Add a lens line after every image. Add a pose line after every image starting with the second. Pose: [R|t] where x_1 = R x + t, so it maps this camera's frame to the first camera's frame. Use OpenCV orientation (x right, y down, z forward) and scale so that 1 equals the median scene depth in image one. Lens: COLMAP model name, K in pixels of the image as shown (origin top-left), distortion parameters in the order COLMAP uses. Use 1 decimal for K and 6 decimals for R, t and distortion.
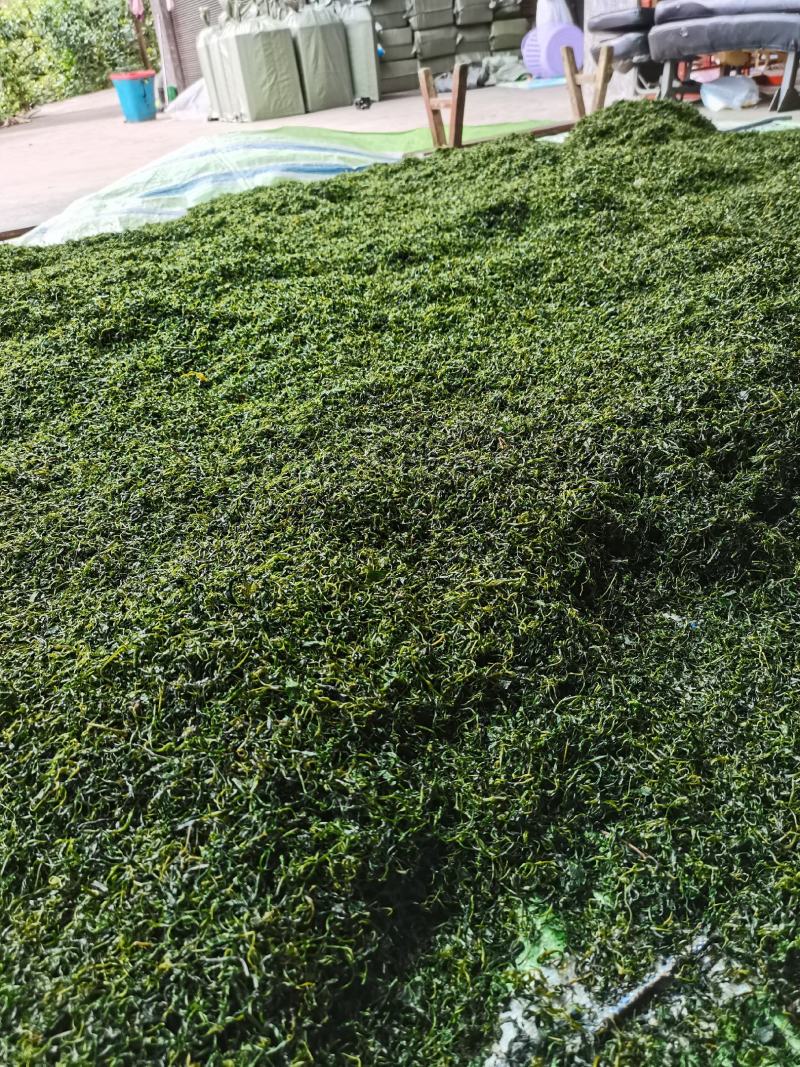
lens RADIAL K [[816.2, 0, 400.0], [0, 816.2, 533.5], [0, 0, 1]] dist [0.059001, -0.050188]
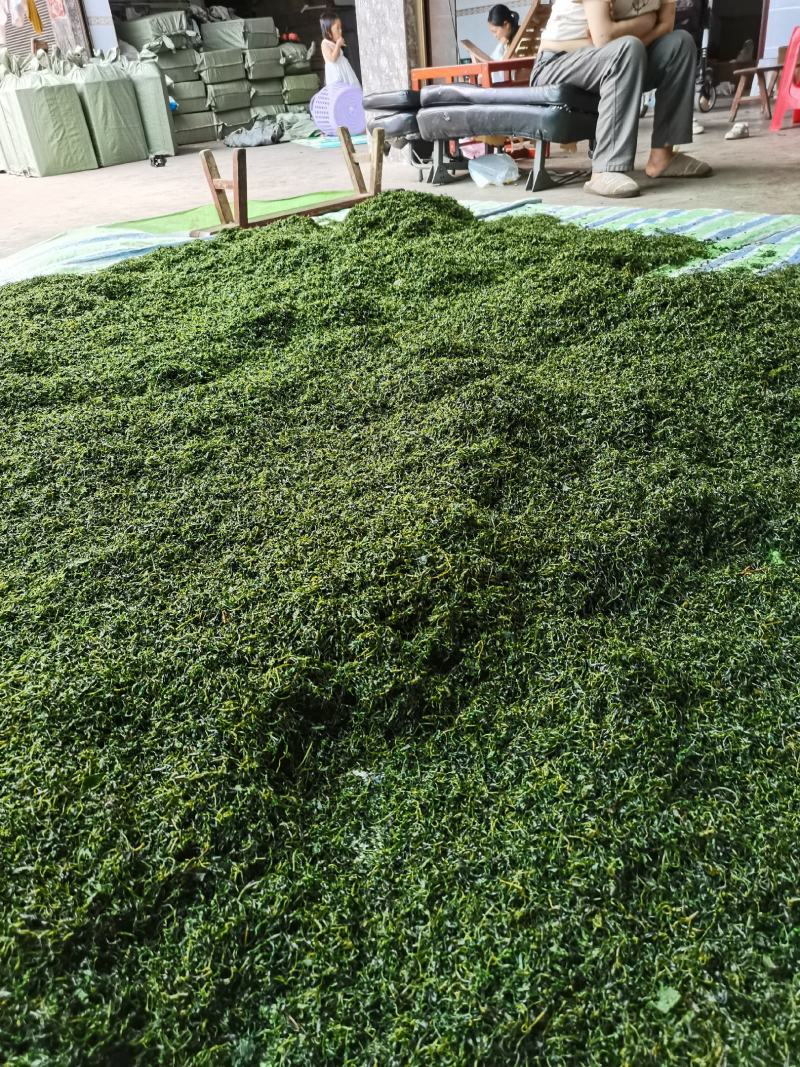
lens RADIAL K [[816.2, 0, 400.0], [0, 816.2, 533.5], [0, 0, 1]] dist [0.059001, -0.050188]
pose [[0.979441, -0.082784, 0.183960, 0.117848], [0.088054, 0.995902, -0.020651, -0.130430], [-0.181496, 0.036425, 0.982717, -0.117984]]
